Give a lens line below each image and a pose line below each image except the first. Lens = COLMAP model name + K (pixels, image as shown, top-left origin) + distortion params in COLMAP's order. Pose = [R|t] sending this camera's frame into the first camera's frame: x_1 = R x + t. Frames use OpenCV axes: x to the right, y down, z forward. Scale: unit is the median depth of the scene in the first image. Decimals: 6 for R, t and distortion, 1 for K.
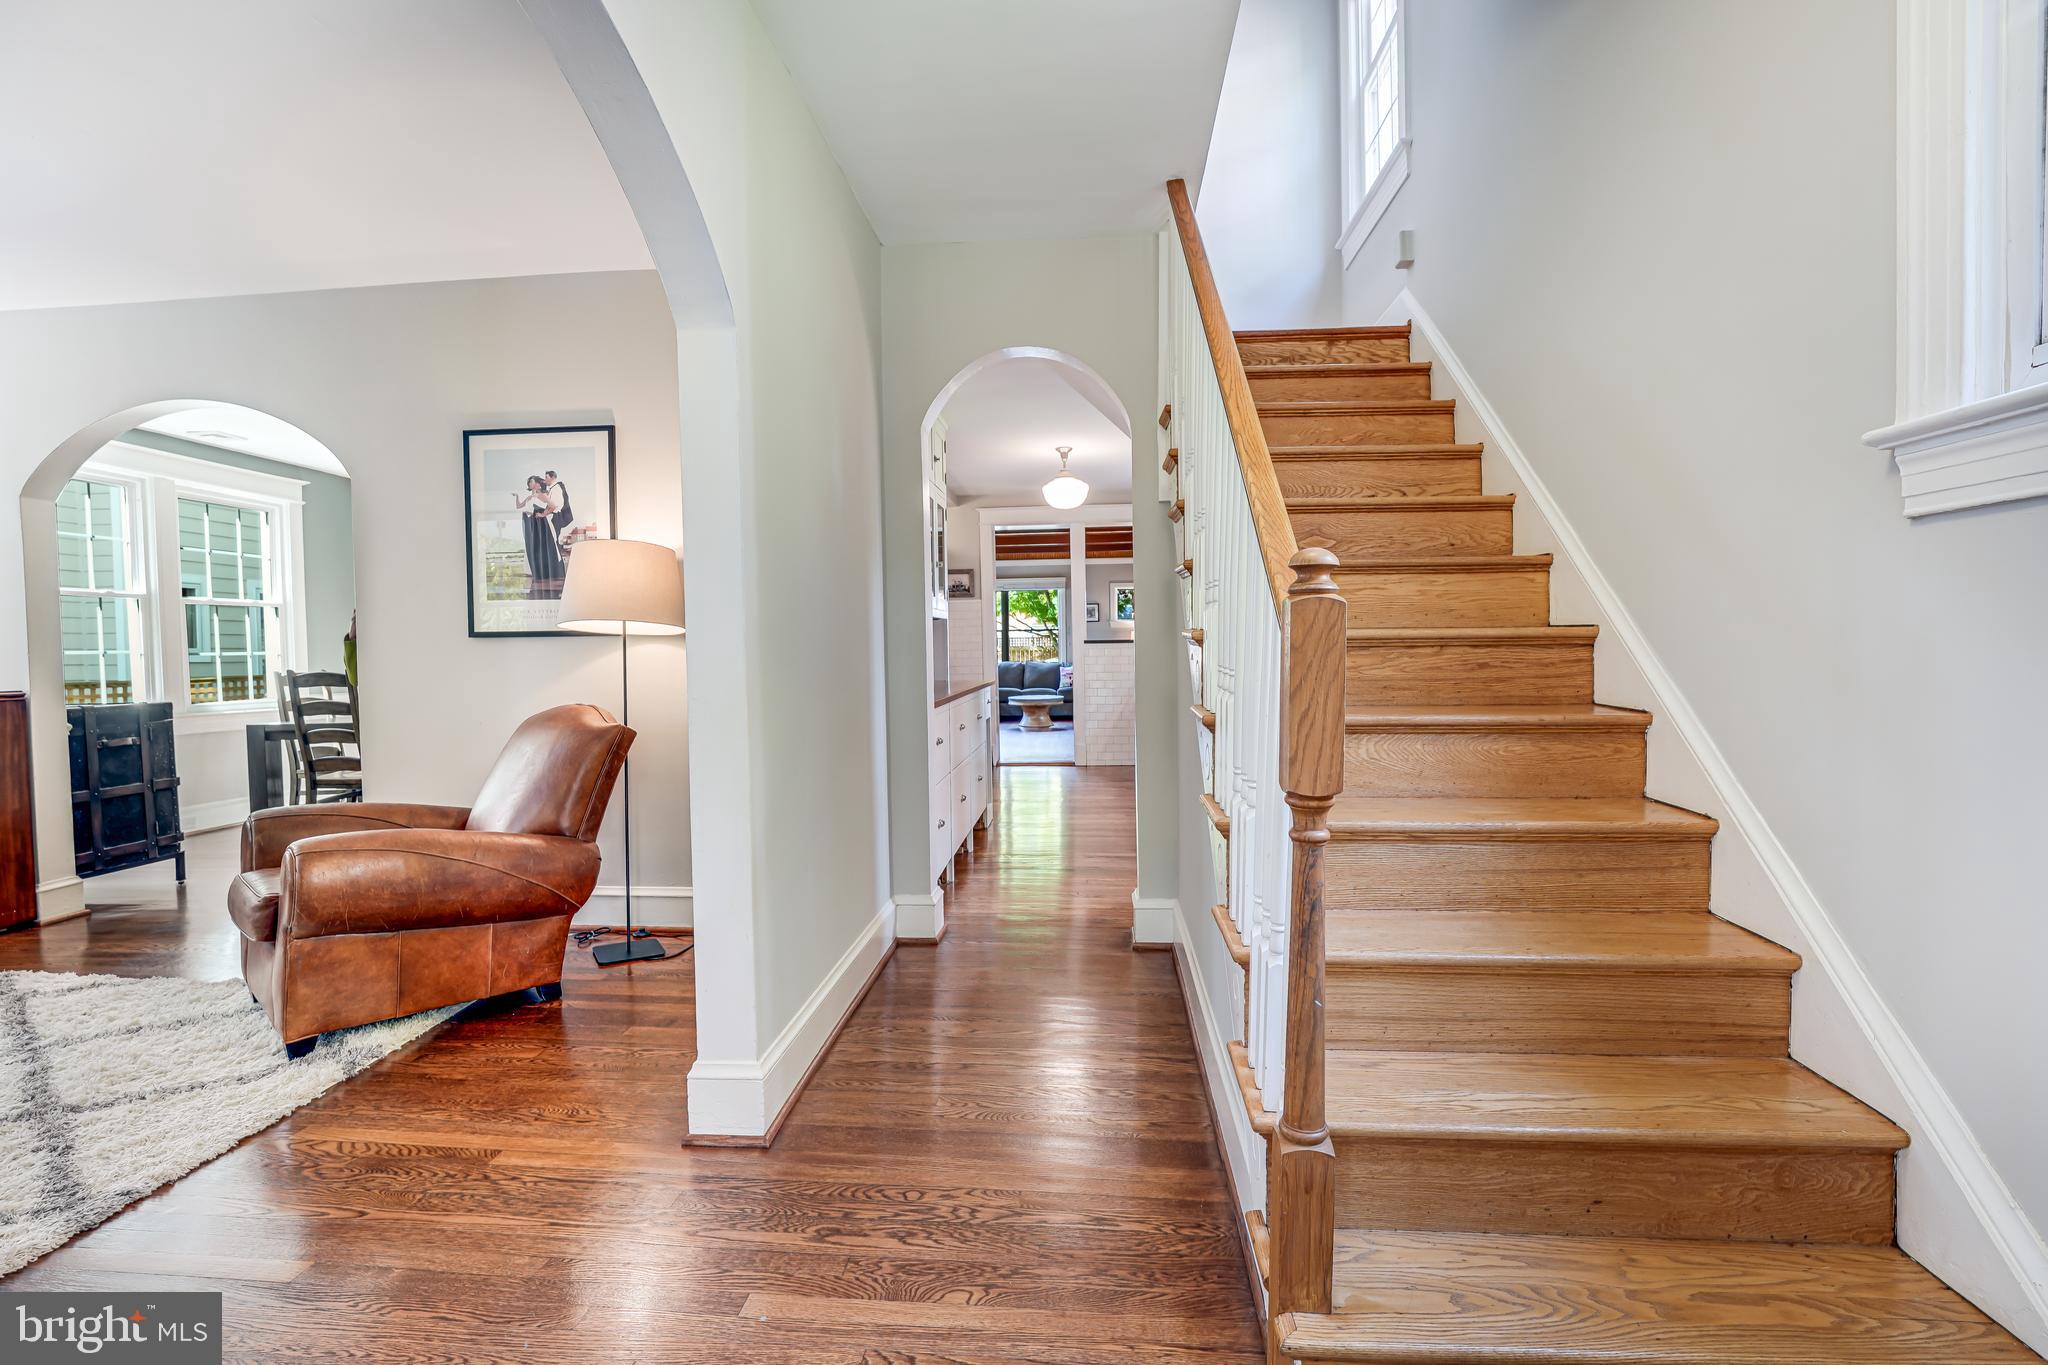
lens RADIAL K [[945.2, 0, 1024.0], [0, 945.2, 682.5], [0, 0, 1]] dist [-0.008737, 0.000211]
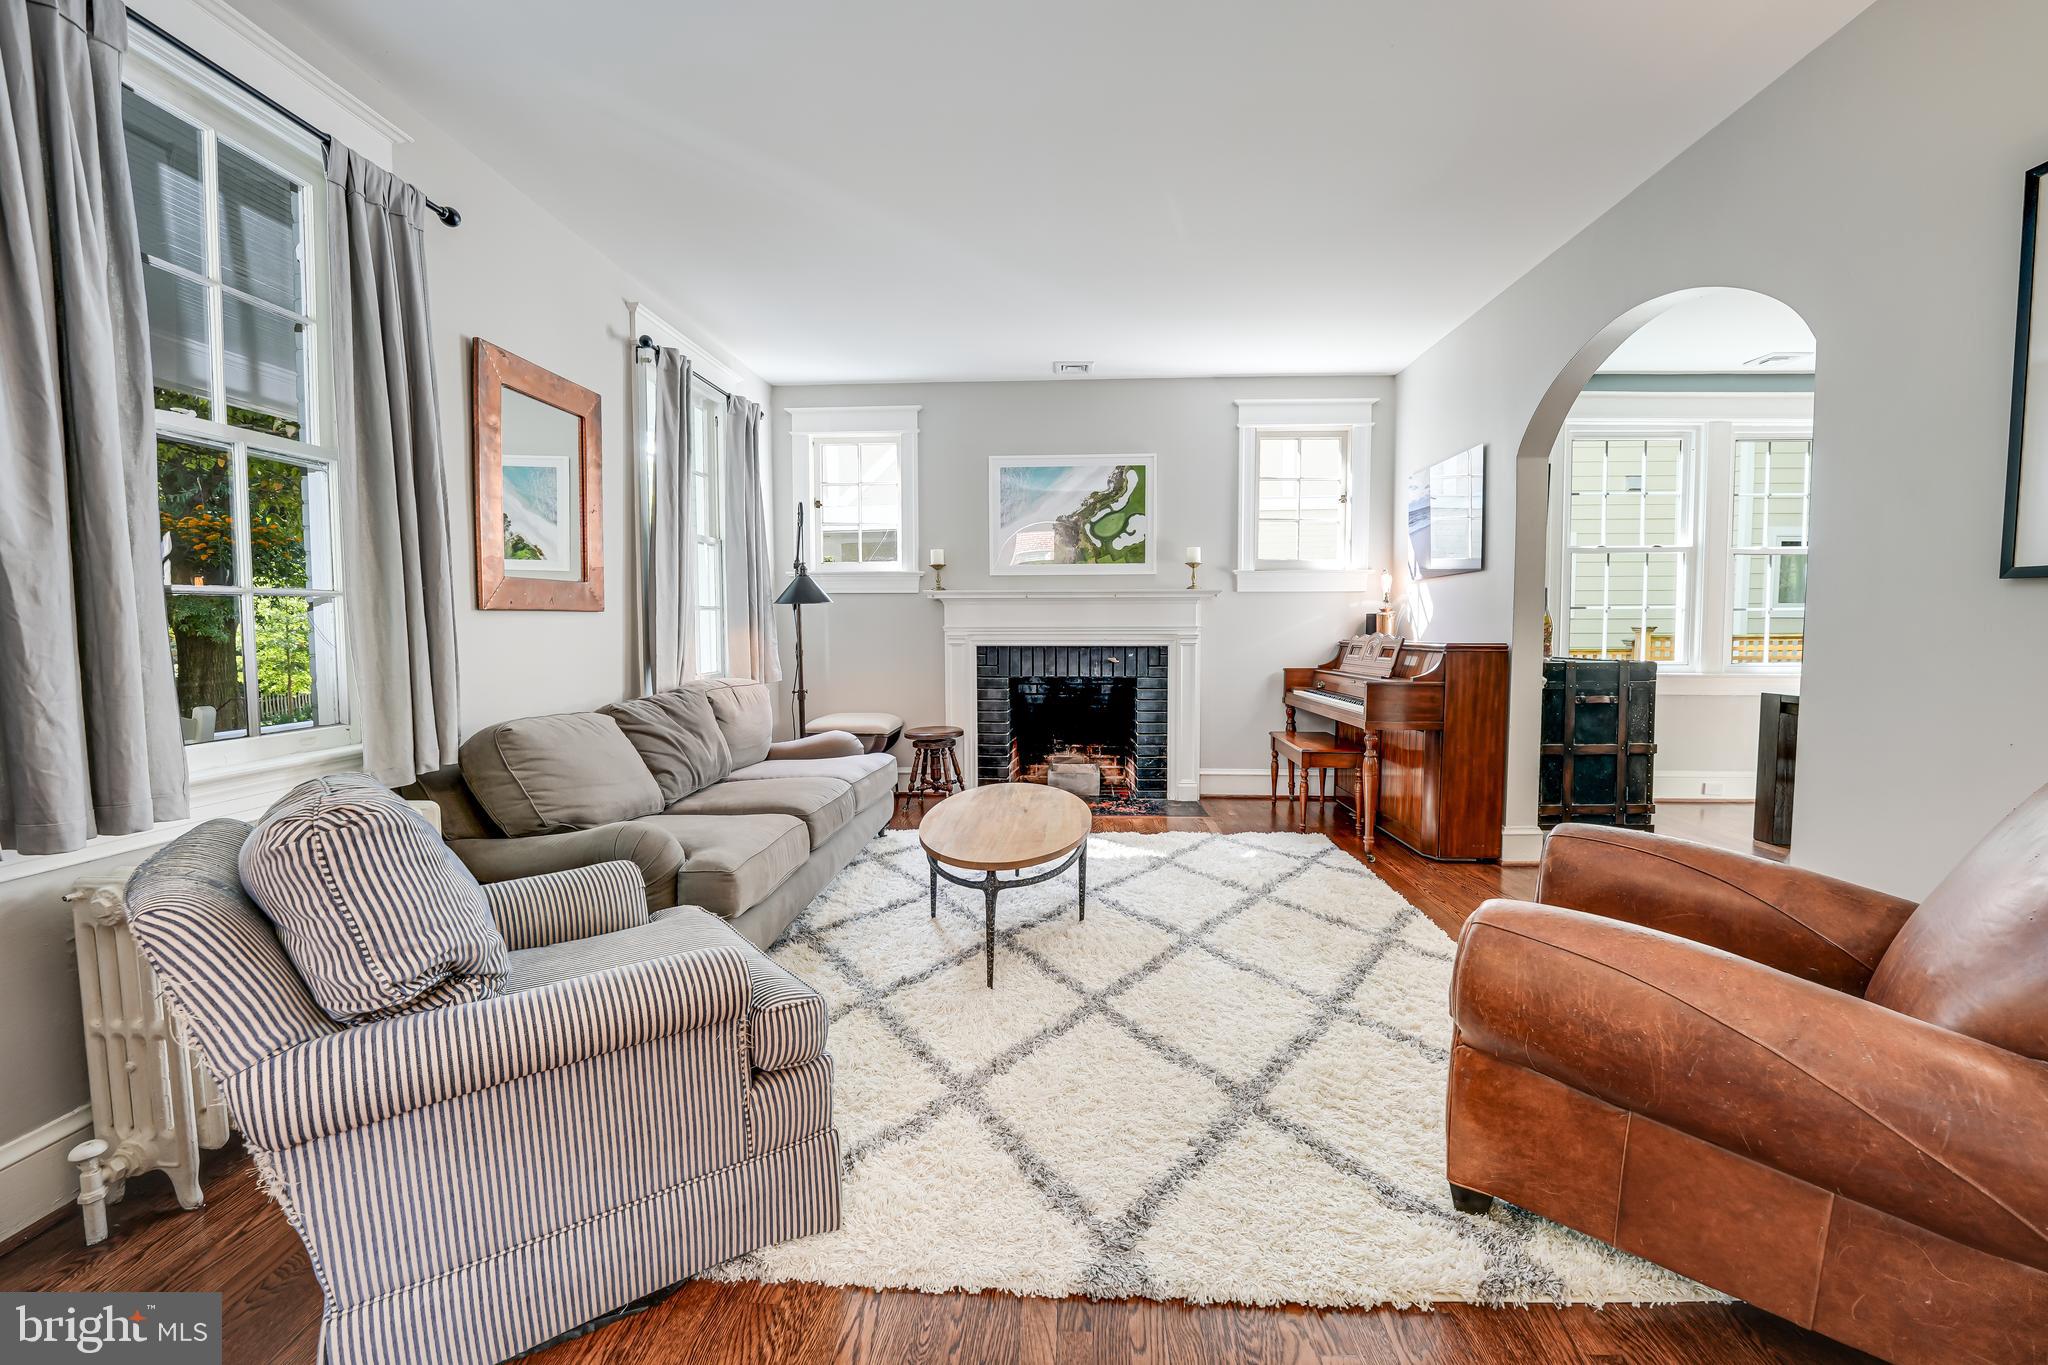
lens RADIAL K [[833.8, 0, 1024.1], [0, 833.8, 676.2], [0, 0, 1]] dist [-0.026685, 0.001149]
pose [[0.024882, 0.080425, -0.996450, -0.138896], [-0.025354, 0.996489, 0.079795, -0.014312], [0.999369, 0.023279, 0.026834, 0.406244]]
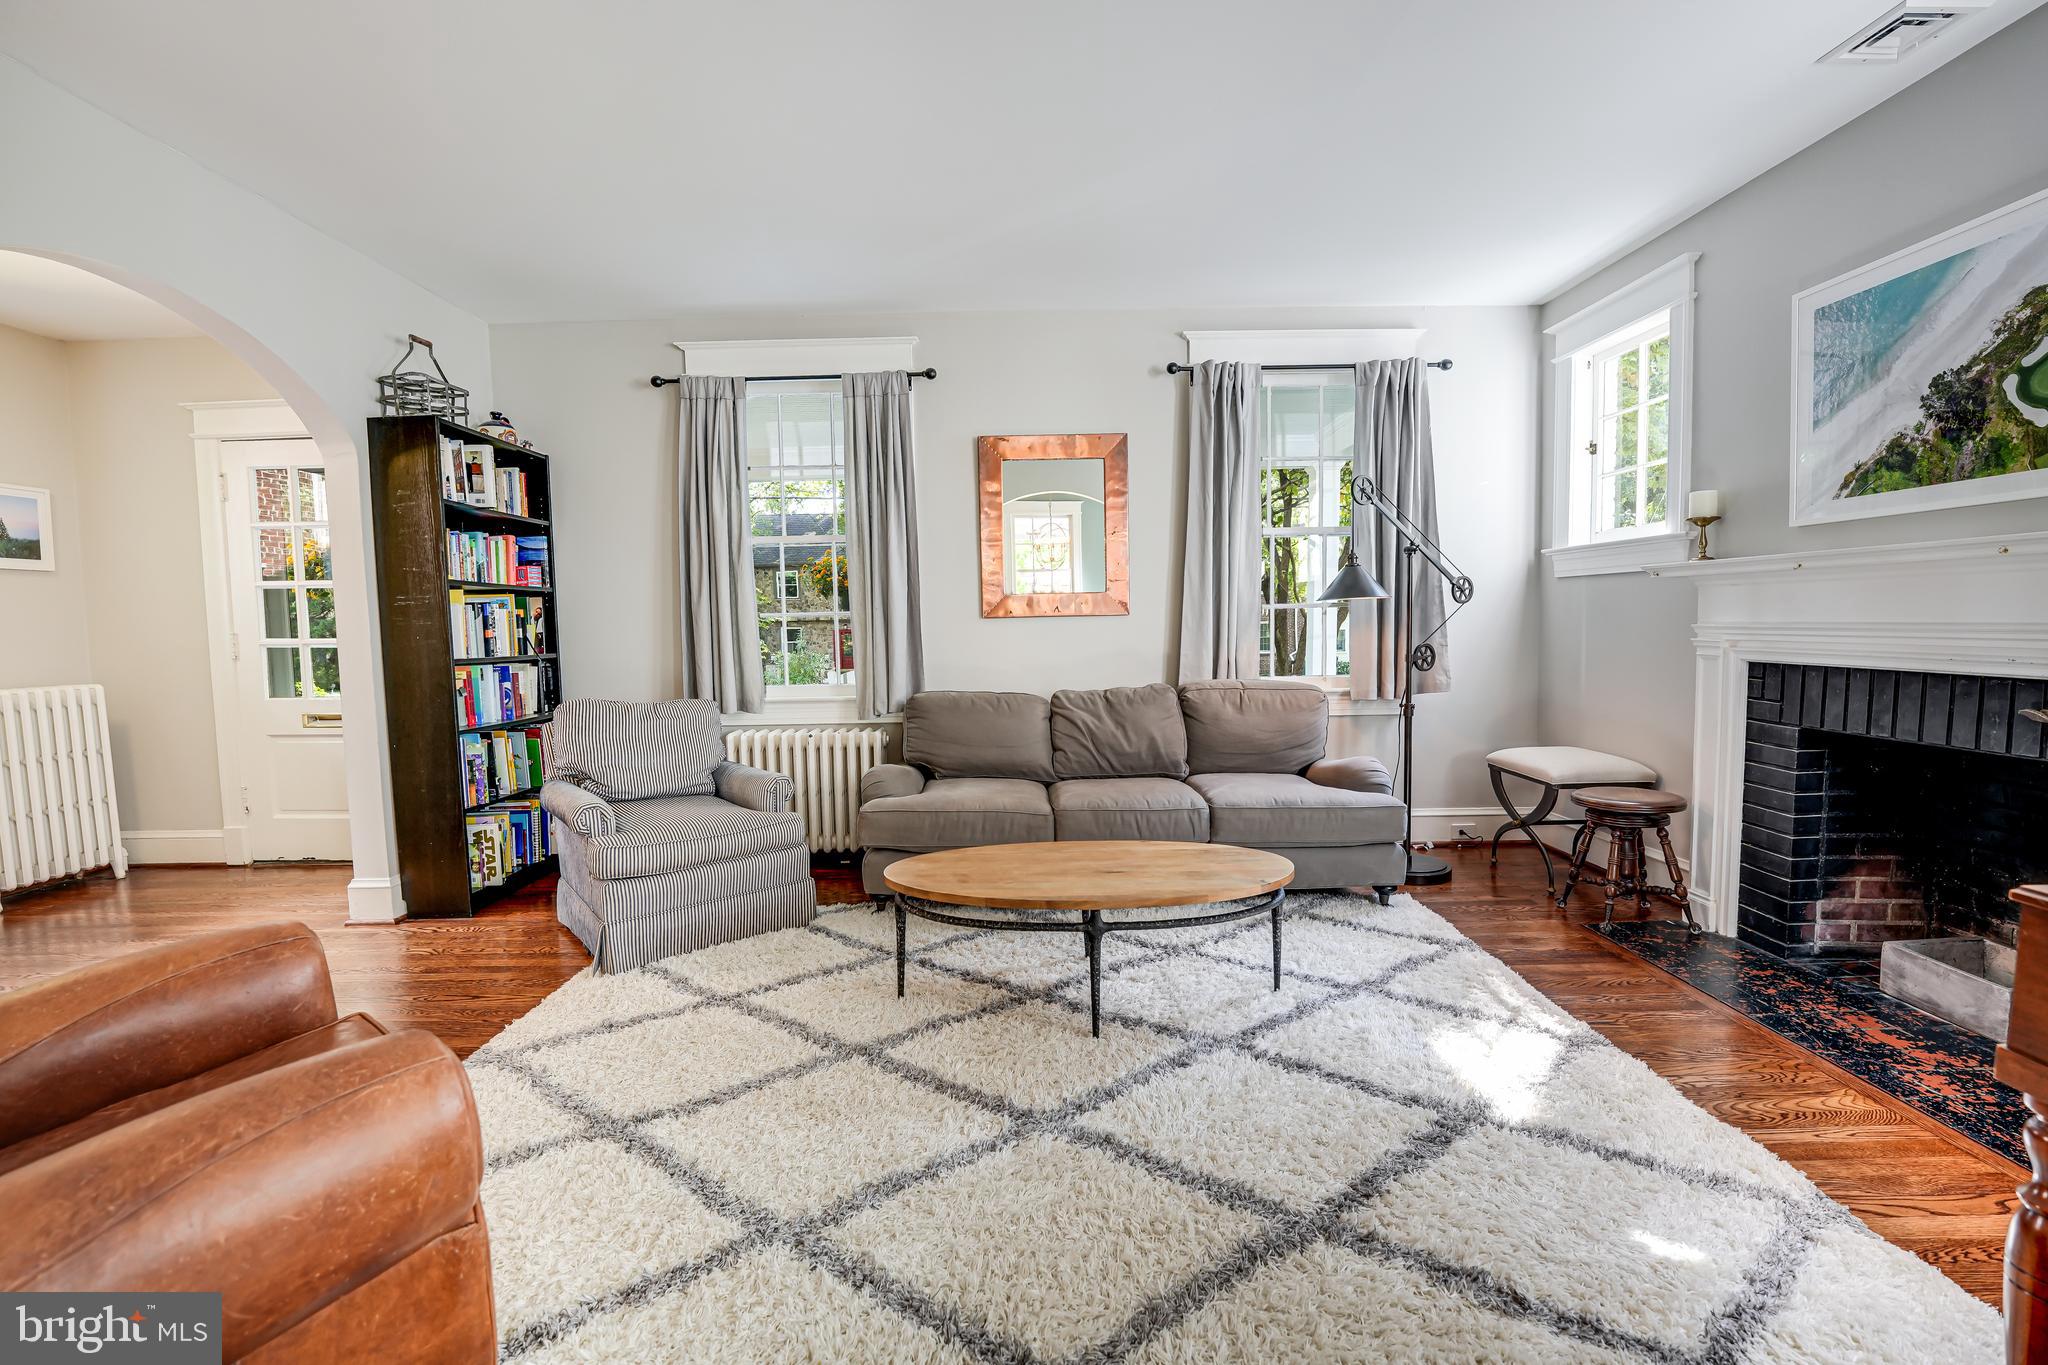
lens RADIAL K [[833.8, 0, 1024.1], [0, 833.8, 676.2], [0, 0, 1]] dist [-0.026685, 0.001149]
pose [[-0.995174, 0.038977, -0.090054, -0.726655], [0.030472, 0.995110, 0.093953, -0.026175], [0.093275, 0.090755, -0.991495, 0.952424]]
